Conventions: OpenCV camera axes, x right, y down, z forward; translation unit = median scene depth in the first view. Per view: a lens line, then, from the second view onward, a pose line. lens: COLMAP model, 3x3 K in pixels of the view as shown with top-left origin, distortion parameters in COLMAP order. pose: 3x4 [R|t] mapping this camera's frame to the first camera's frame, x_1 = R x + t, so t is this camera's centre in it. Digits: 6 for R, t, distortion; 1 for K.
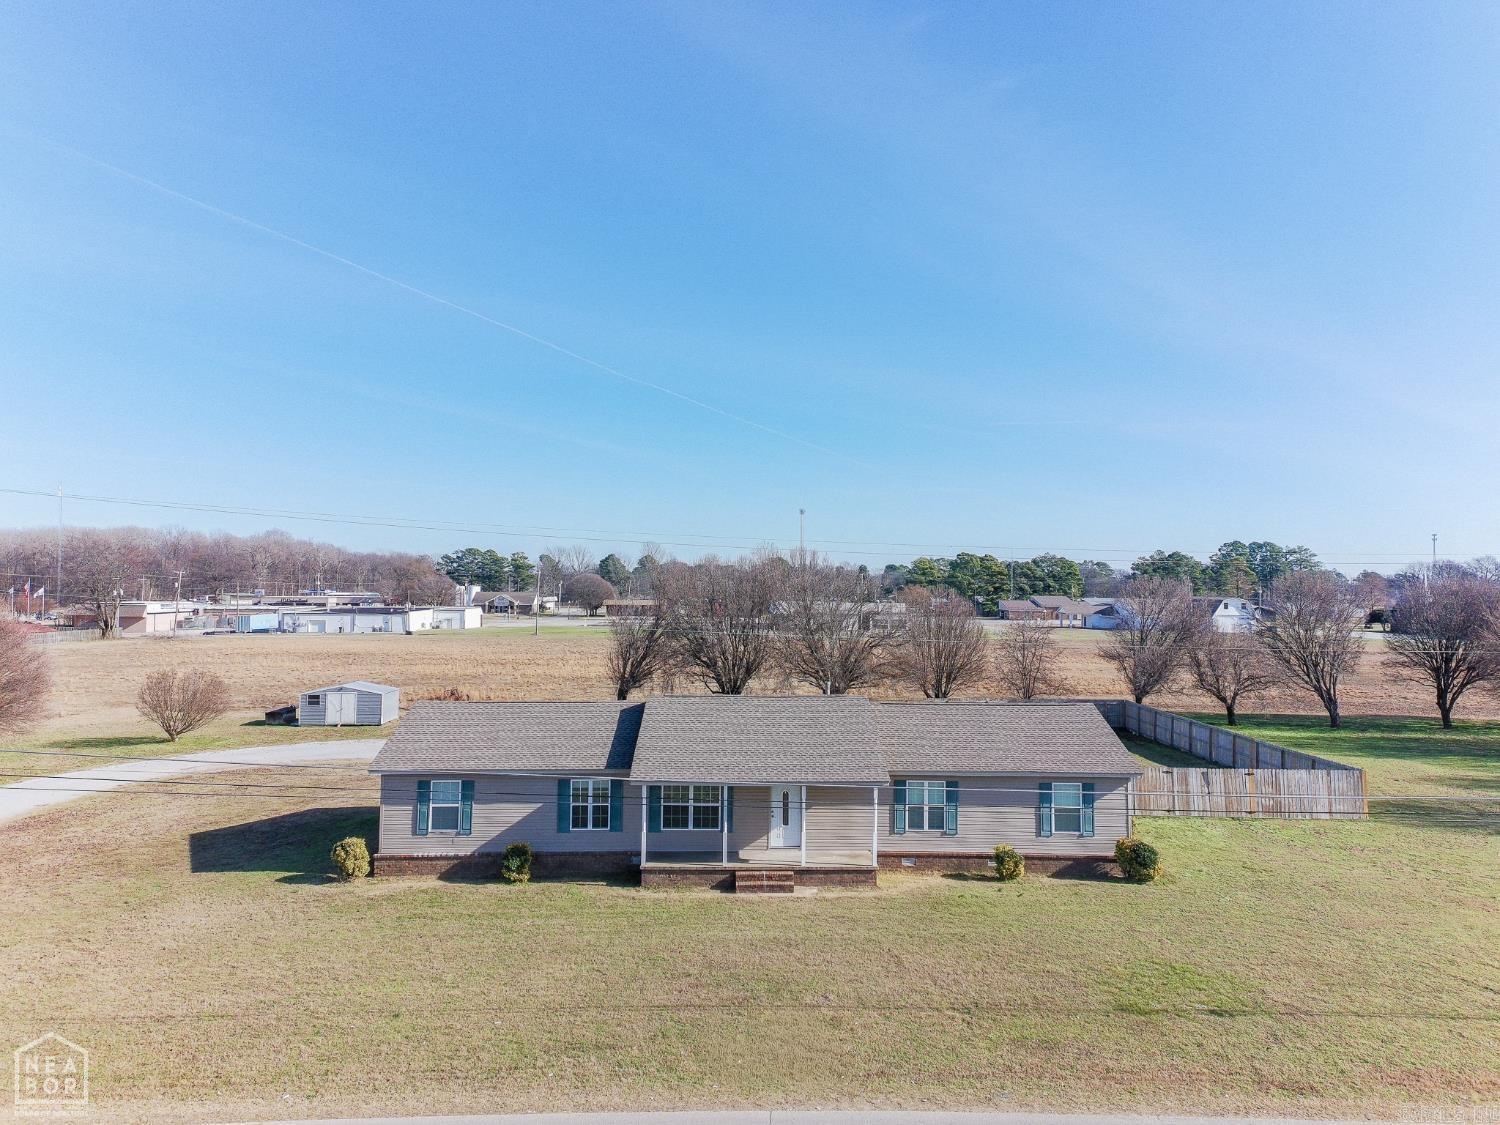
lens RADIAL K [[1090.4, 0, 758.8], [0, 1090.4, 551.7], [0, 0, 1]] dist [0.125917, -0.051975]
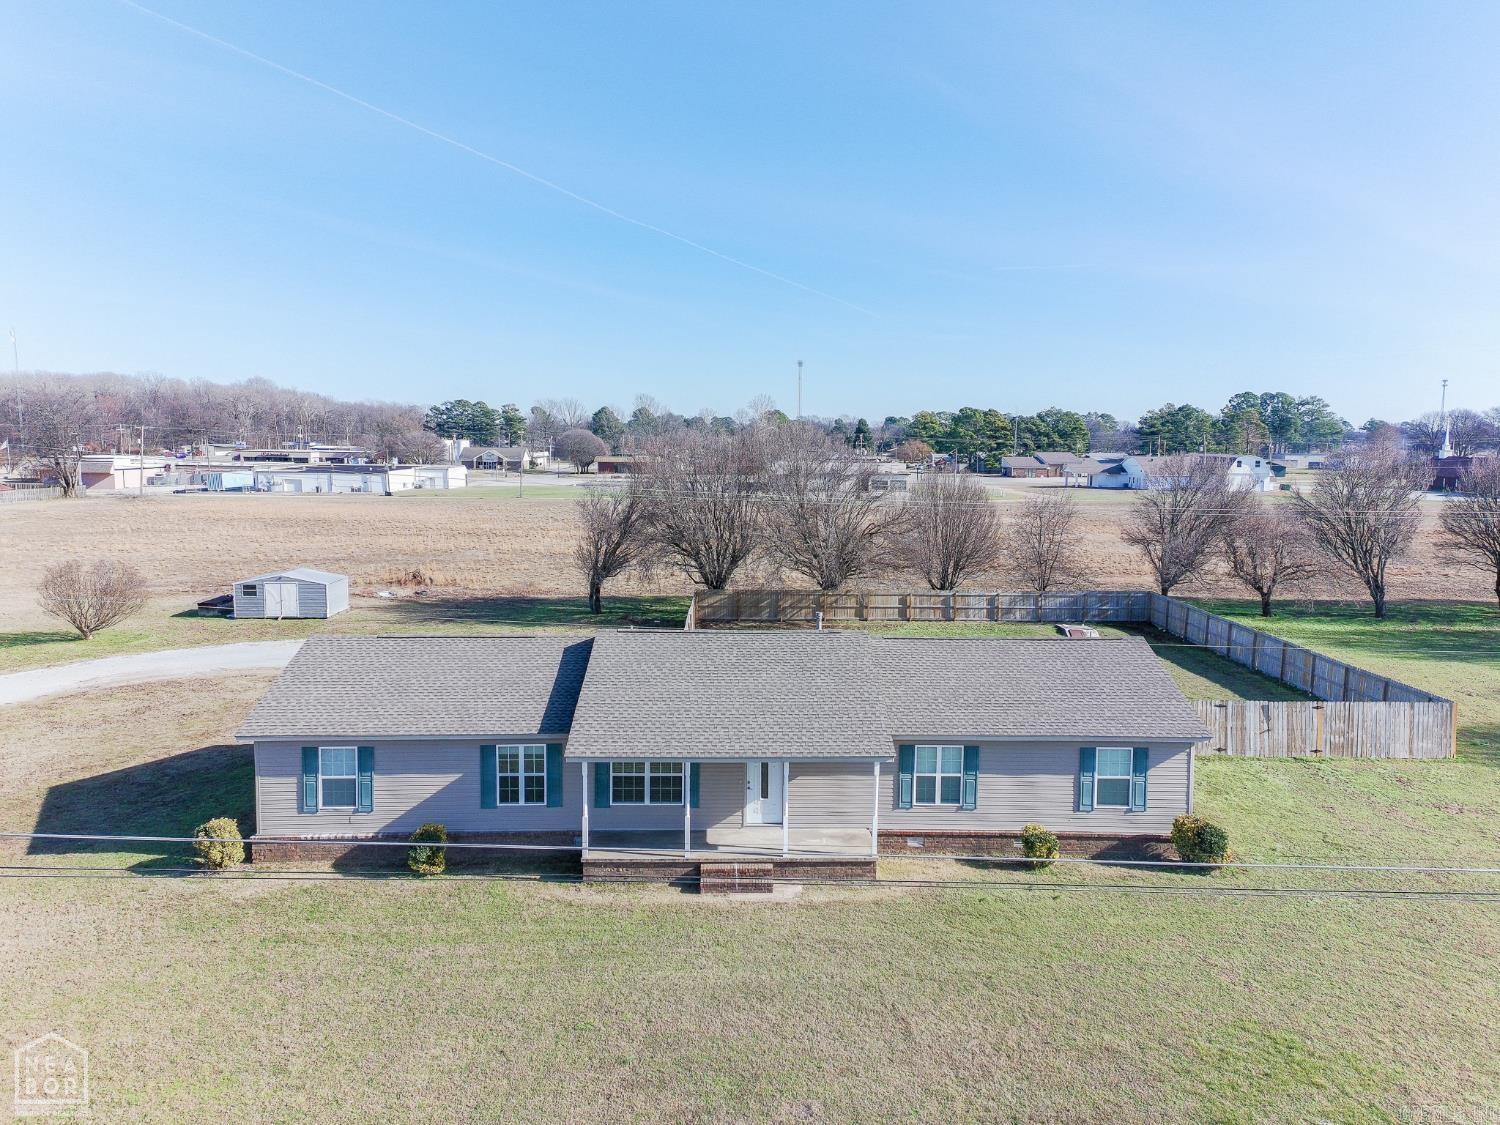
lens RADIAL K [[1090.4, 0, 759.6], [0, 1090.4, 553.1], [0, 0, 1]] dist [0.125917, -0.051975]
pose [[0.999997, 0.000637, 0.002337, 0.014845], [-0.000952, 0.990563, 0.137058, -0.032676], [-0.002228, -0.137060, 0.990560, 0.177893]]
